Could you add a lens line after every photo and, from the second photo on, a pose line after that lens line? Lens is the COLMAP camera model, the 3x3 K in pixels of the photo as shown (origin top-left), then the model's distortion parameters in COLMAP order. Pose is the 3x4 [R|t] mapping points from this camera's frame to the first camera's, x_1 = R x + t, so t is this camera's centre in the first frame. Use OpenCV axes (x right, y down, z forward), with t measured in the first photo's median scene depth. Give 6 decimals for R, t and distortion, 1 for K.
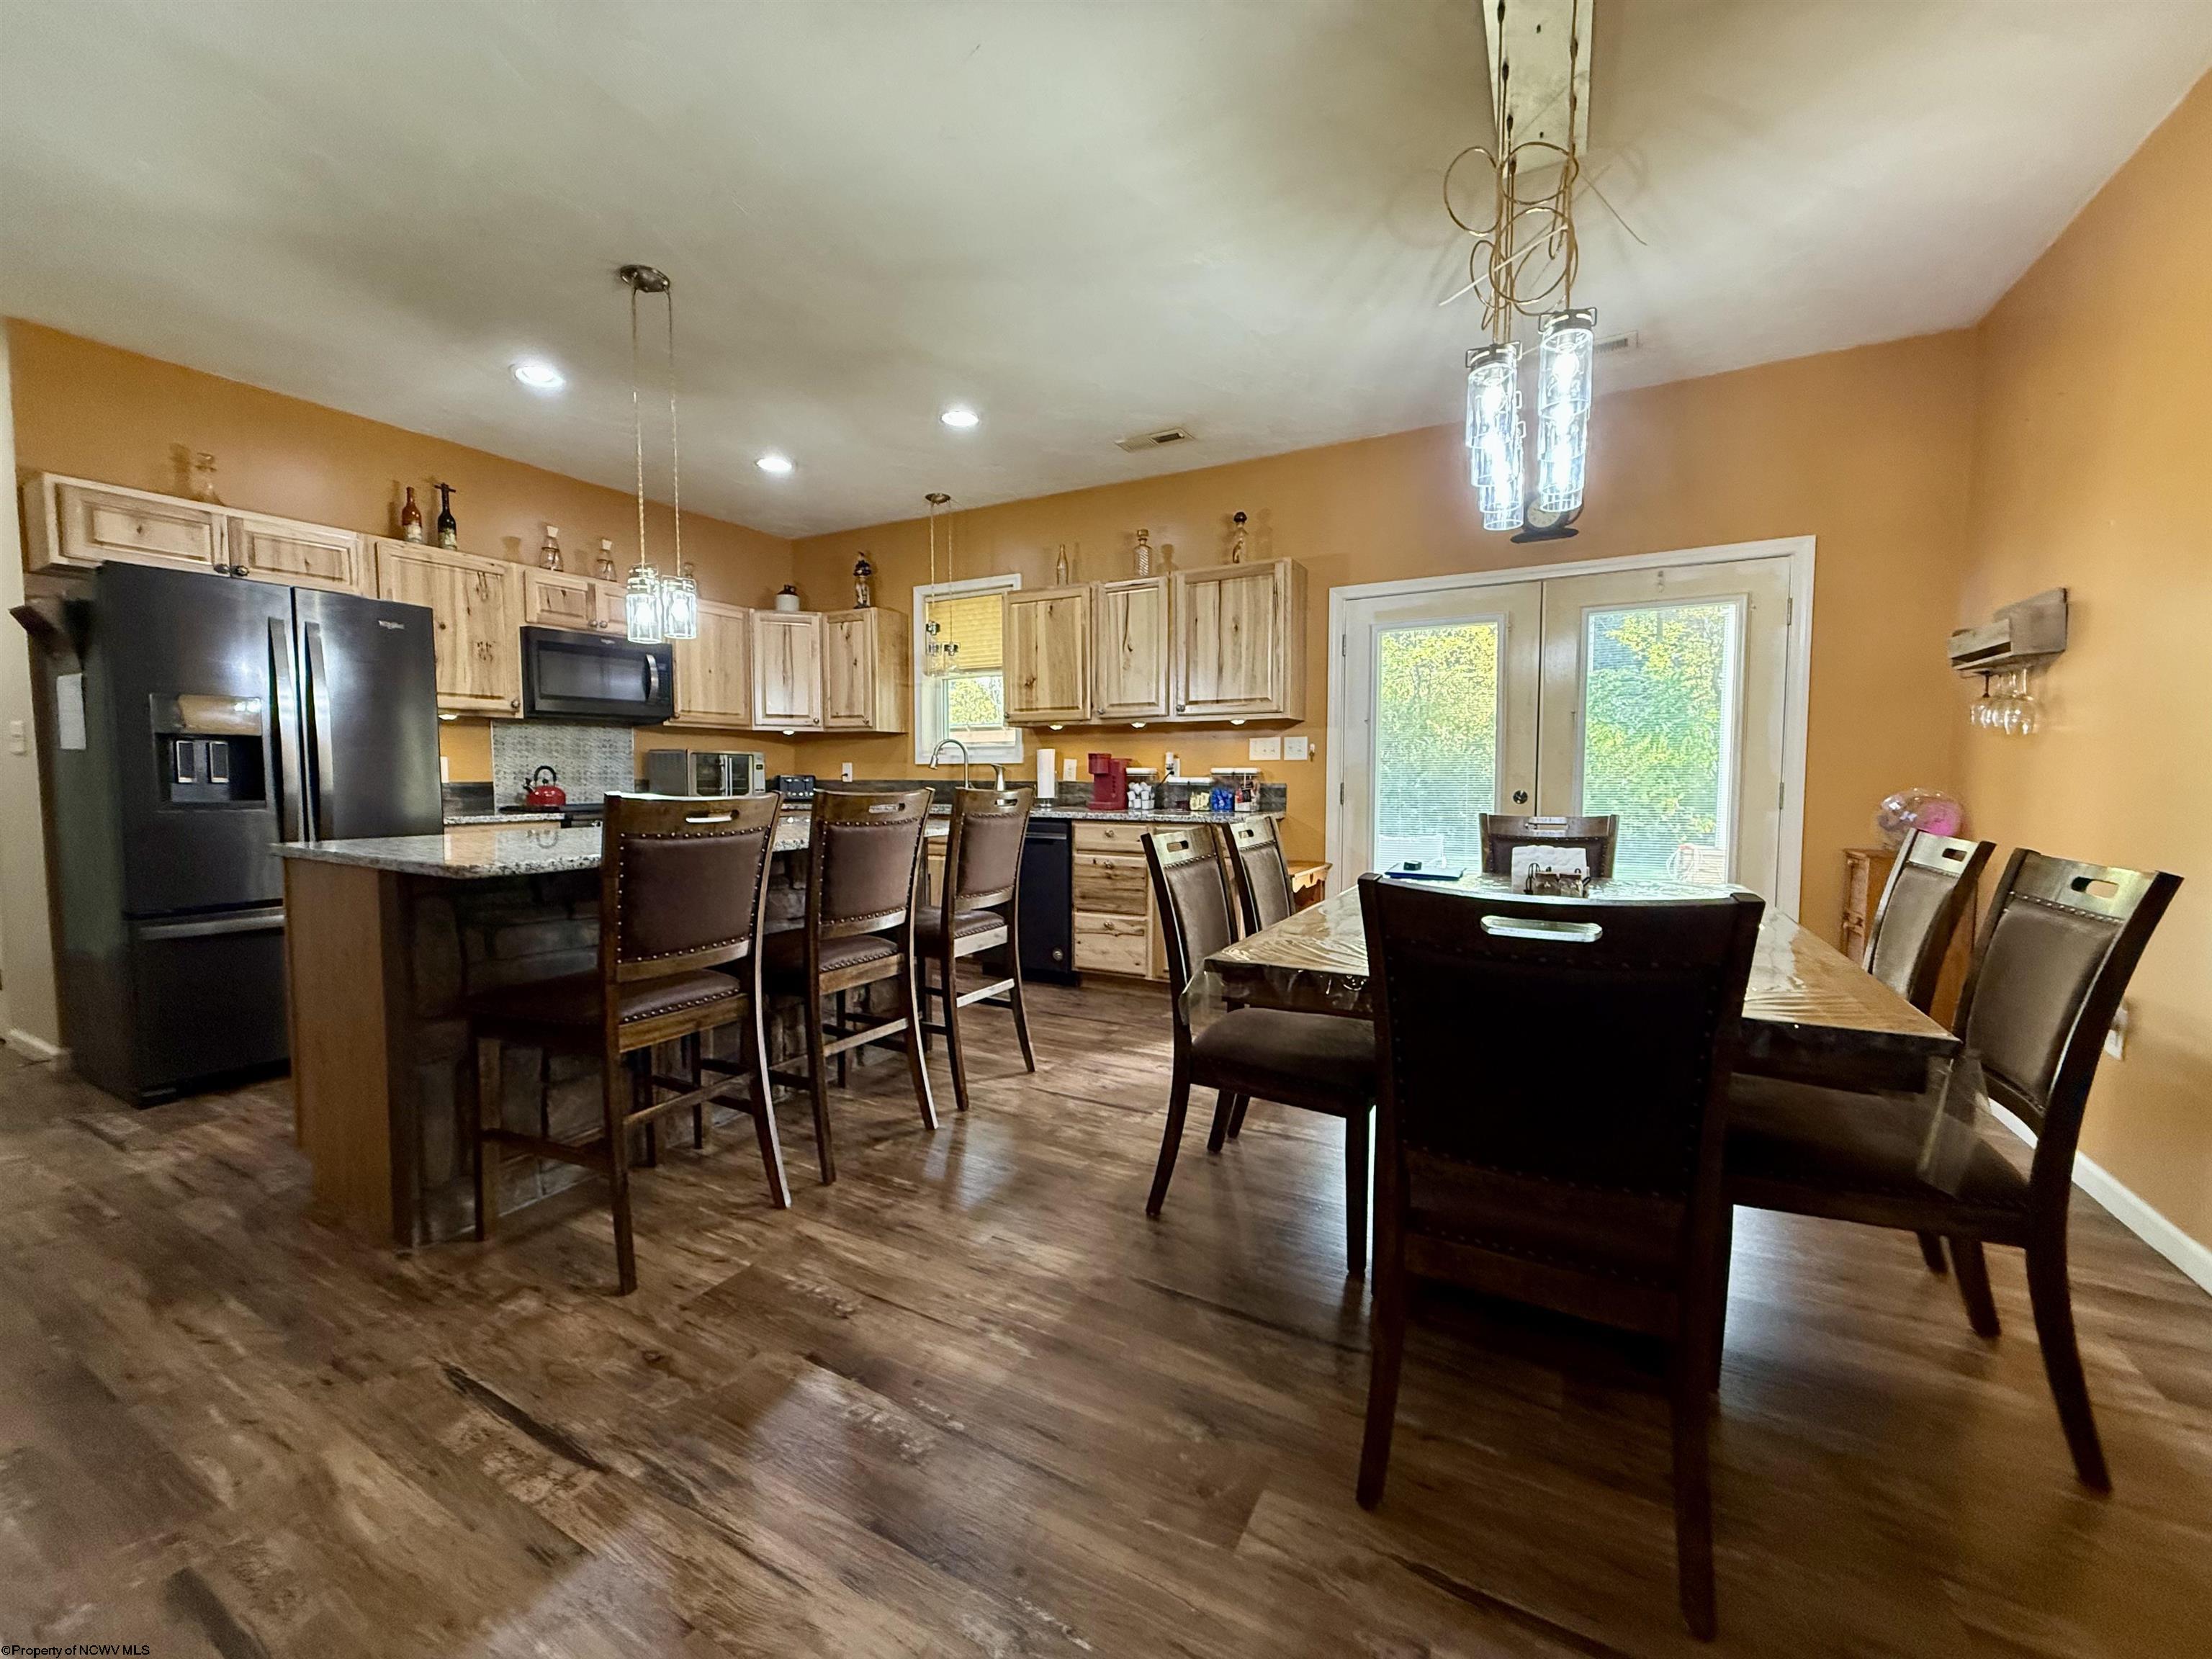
lens RADIAL K [[877.7, 0, 1095.9], [0, 877.7, 828.6], [0, 0, 1]] dist [0.002007, -0.000585]
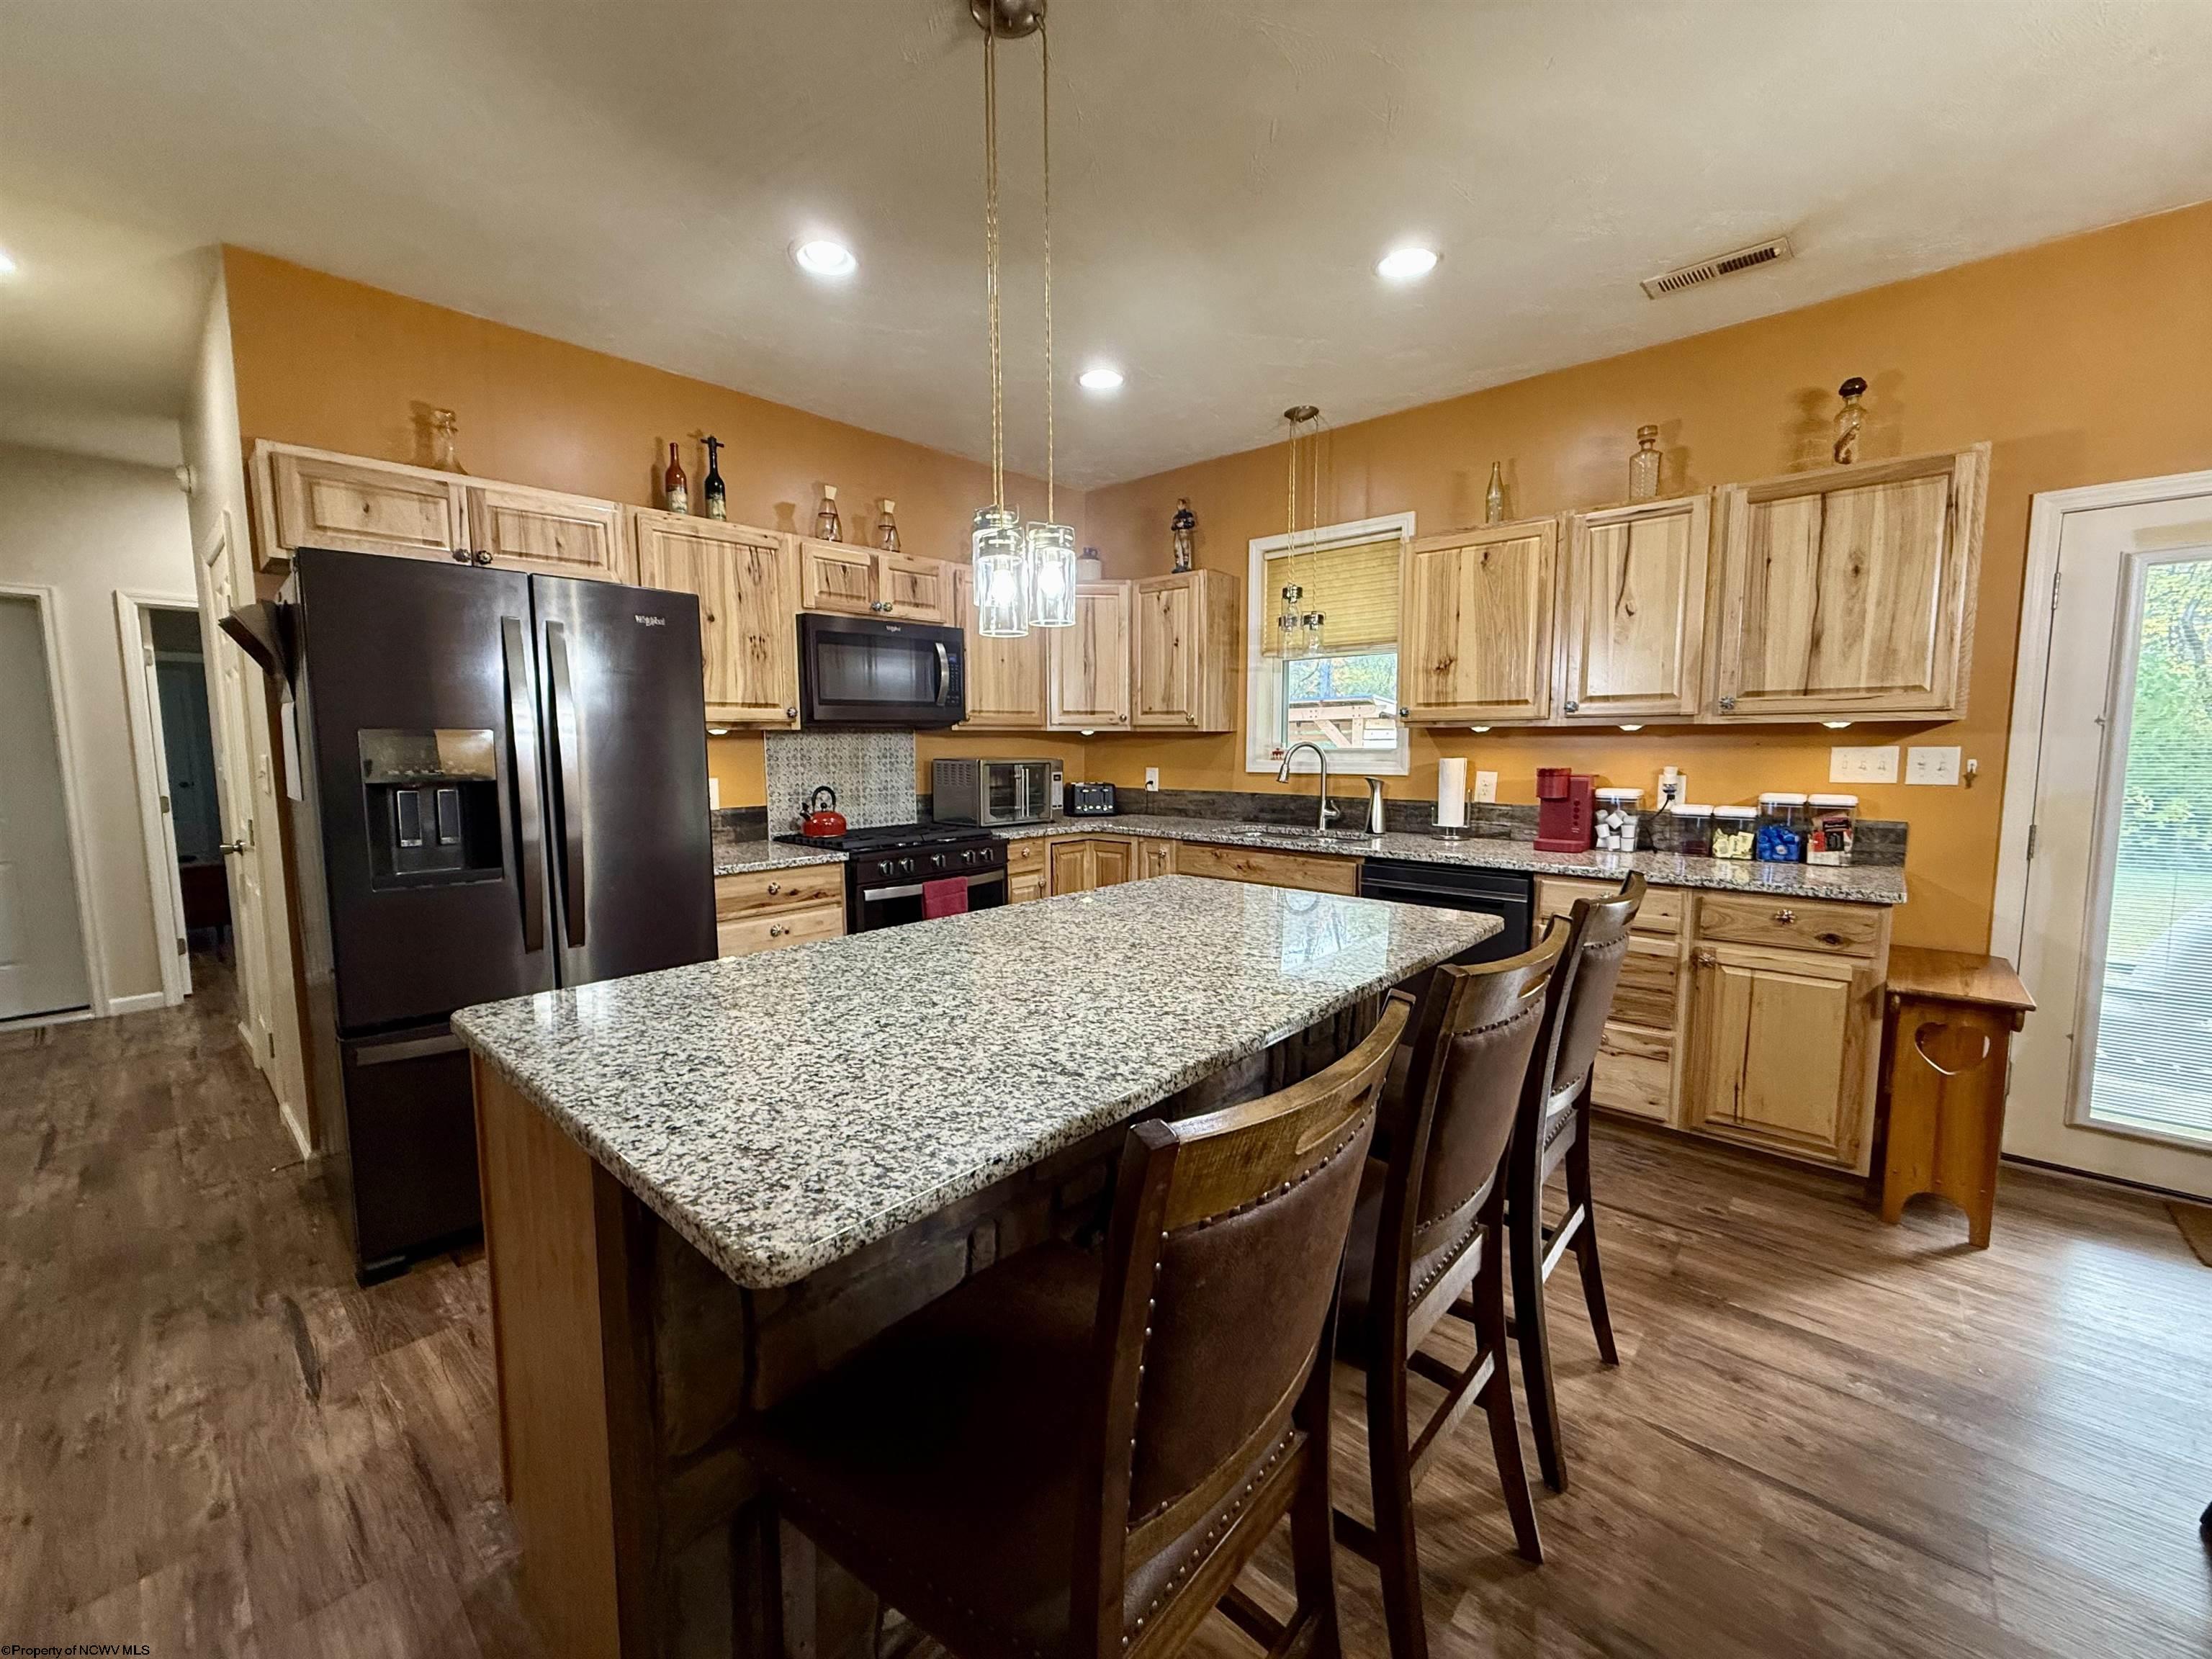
lens RADIAL K [[877.7, 0, 1096.4], [0, 877.7, 830.4], [0, 0, 1]] dist [0.002007, -0.000585]
pose [[0.973446, 0.017712, -0.228230, -0.206561], [-0.008539, 0.999118, 0.041114, -0.069232], [0.228757, -0.038073, 0.972739, 0.281721]]
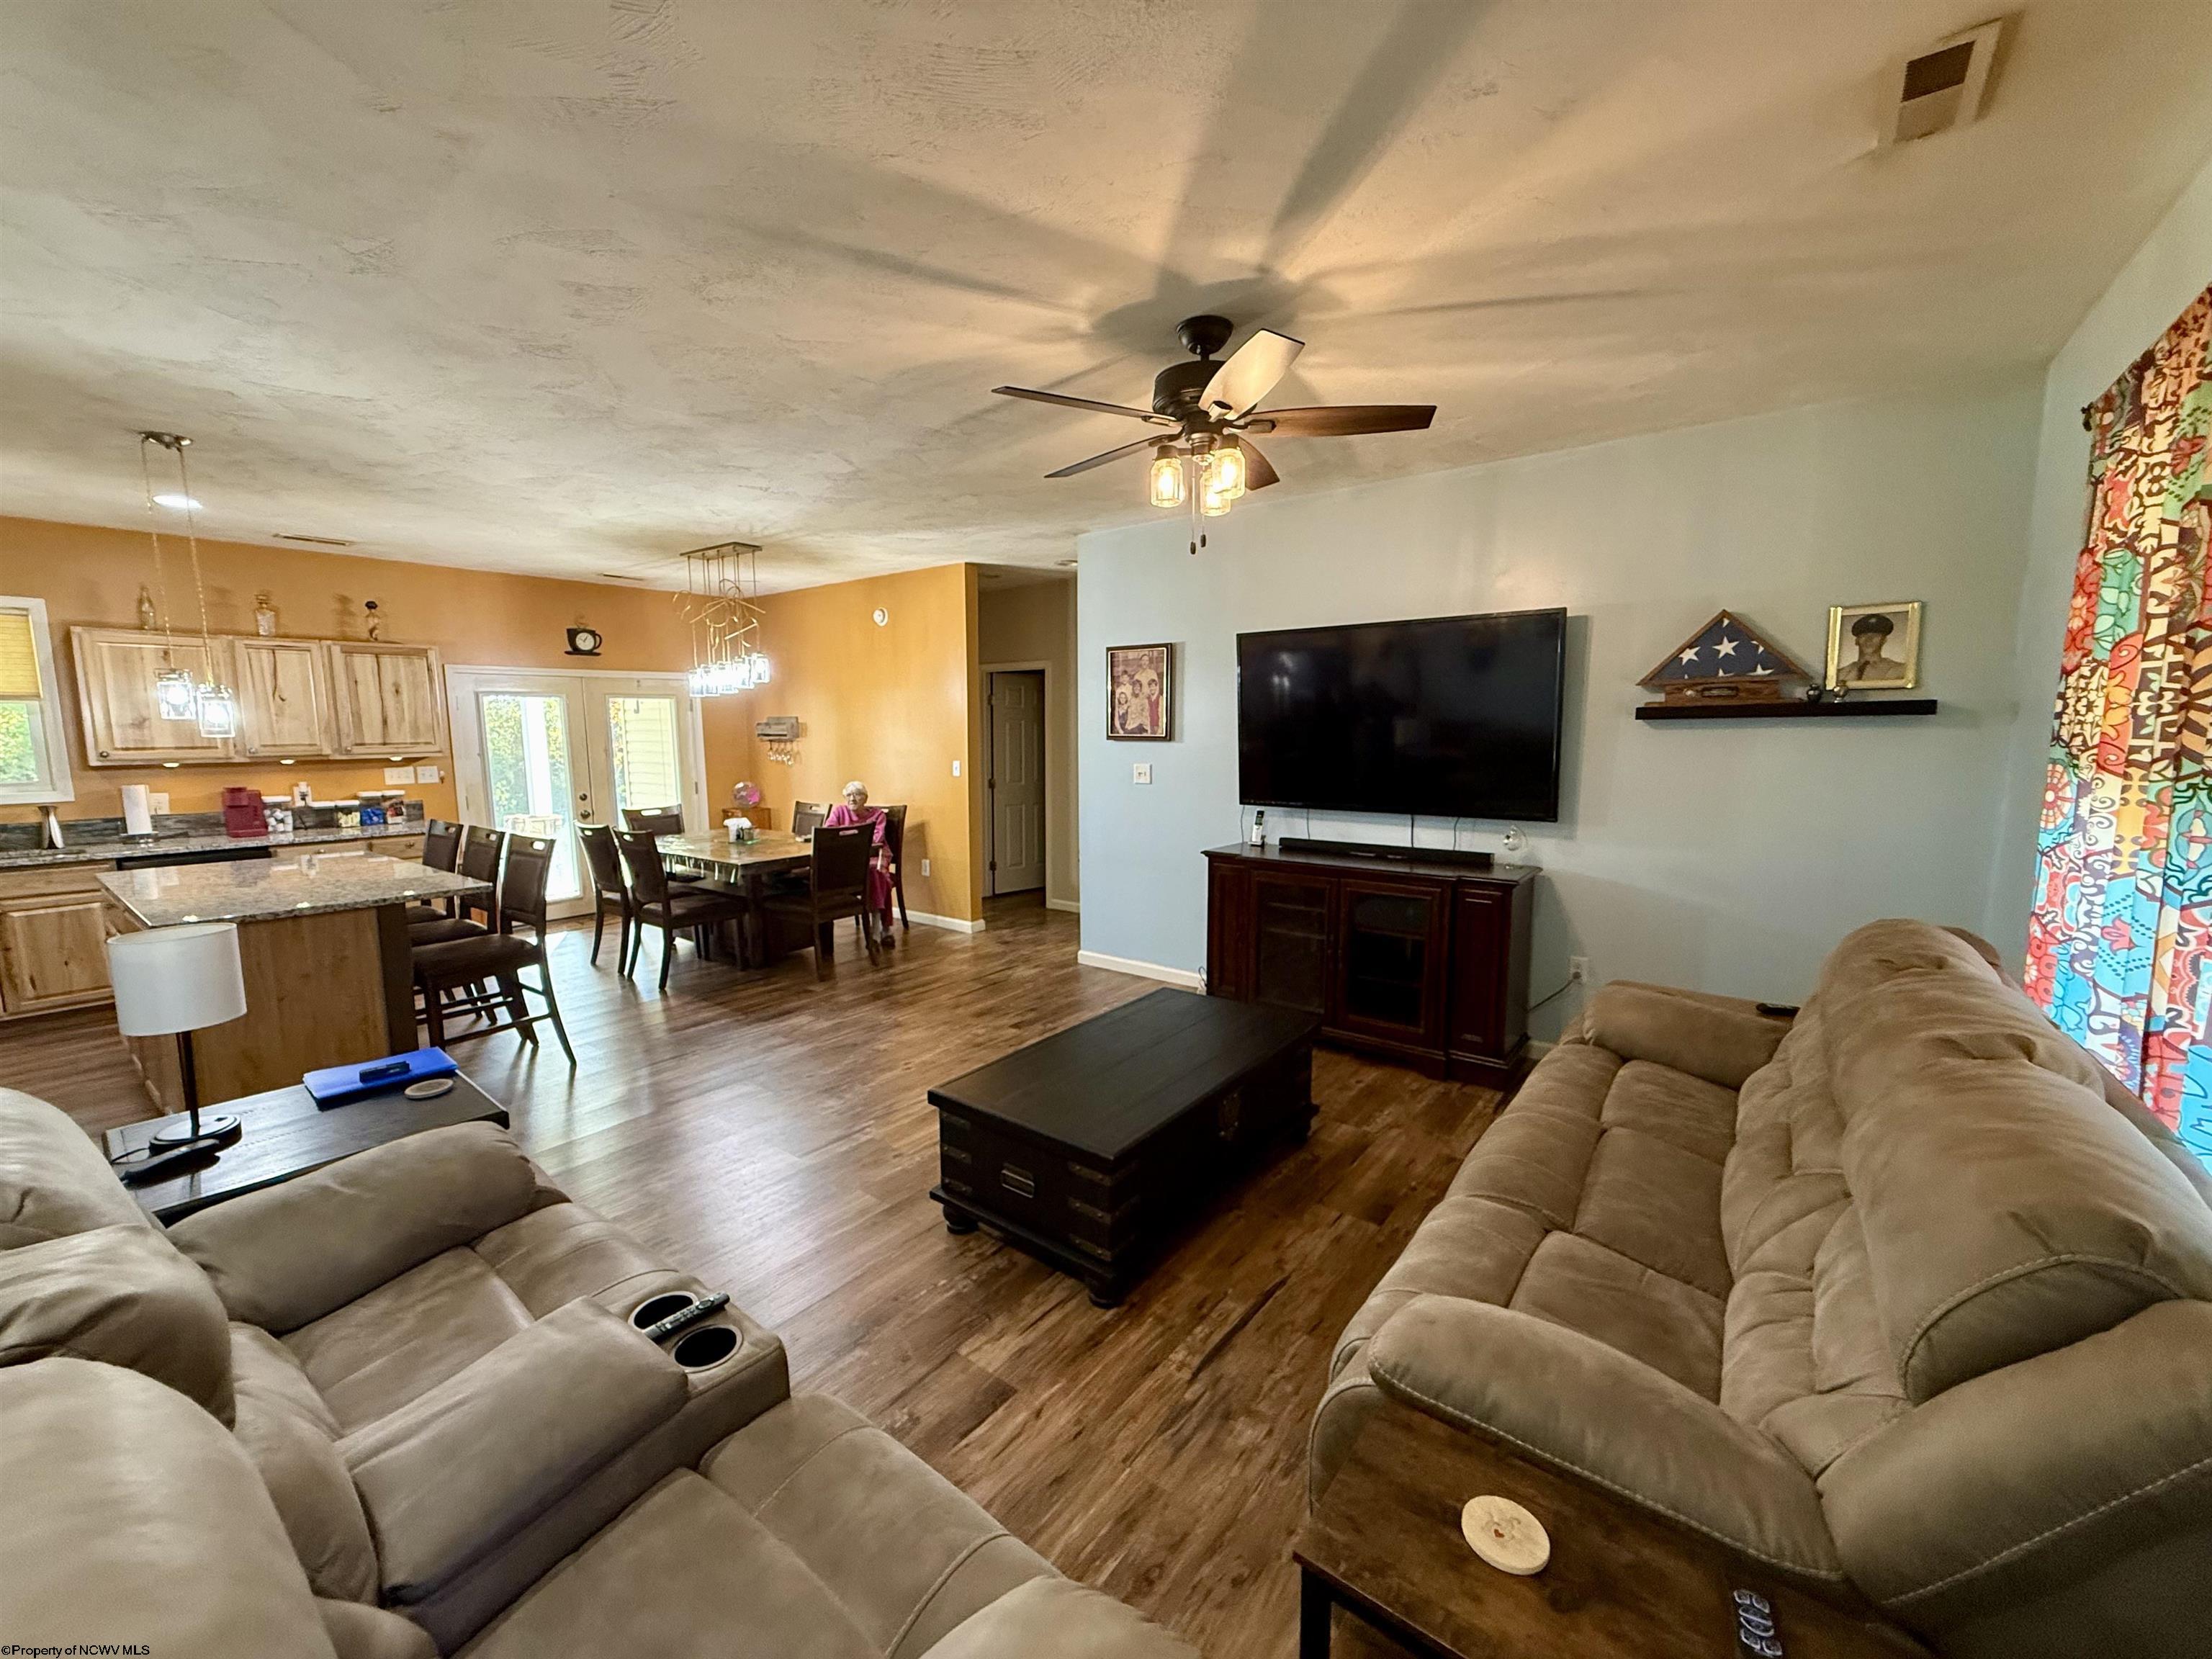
lens RADIAL K [[877.7, 0, 1096.3], [0, 877.7, 829.1], [0, 0, 1]] dist [0.002007, -0.000585]
pose [[0.155935, -0.117515, 0.980752, -1.037593], [0.070822, 0.991673, 0.107563, -0.083928], [-0.985225, 0.052686, 0.162959, -0.292214]]
